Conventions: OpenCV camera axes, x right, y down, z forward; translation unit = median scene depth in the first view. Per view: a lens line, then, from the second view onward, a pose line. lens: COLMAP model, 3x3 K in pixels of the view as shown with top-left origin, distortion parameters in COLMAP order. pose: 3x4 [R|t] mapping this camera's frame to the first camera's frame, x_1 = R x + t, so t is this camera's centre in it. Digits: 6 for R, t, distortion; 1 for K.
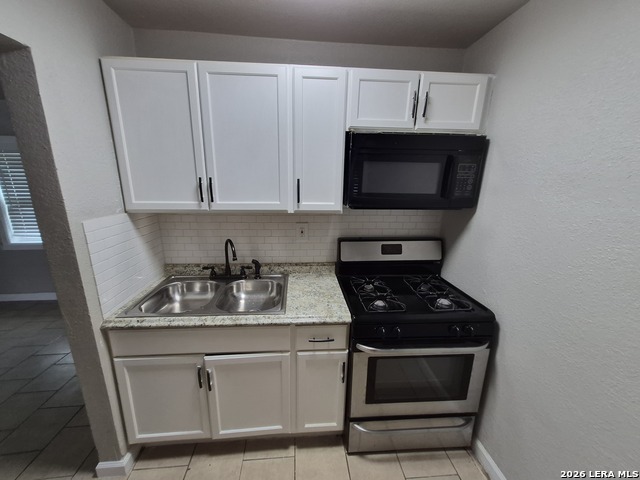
lens RADIAL K [[251.1, 0, 318.1], [0, 251.1, 243.8], [0, 0, 1]] dist [0.006786, -0.000496]
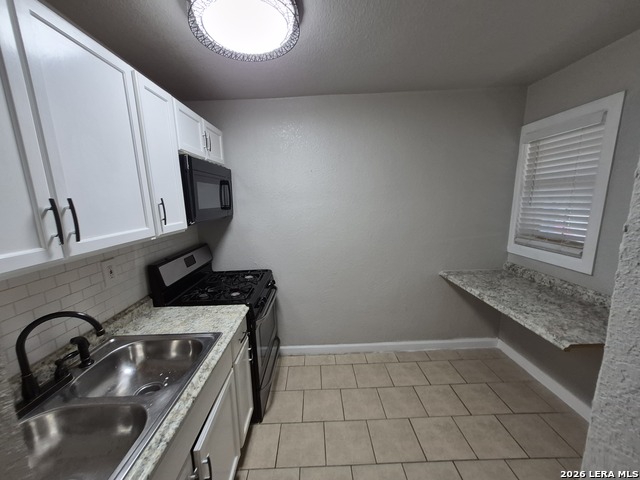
lens RADIAL K [[251.1, 0, 318.7], [0, 251.1, 244.3], [0, 0, 1]] dist [0.006786, -0.000496]
pose [[0.048896, -0.199976, 0.978580, -0.893911], [0.279019, 0.943481, 0.178862, -0.103607], [-0.959040, 0.264297, 0.101929, 0.402036]]
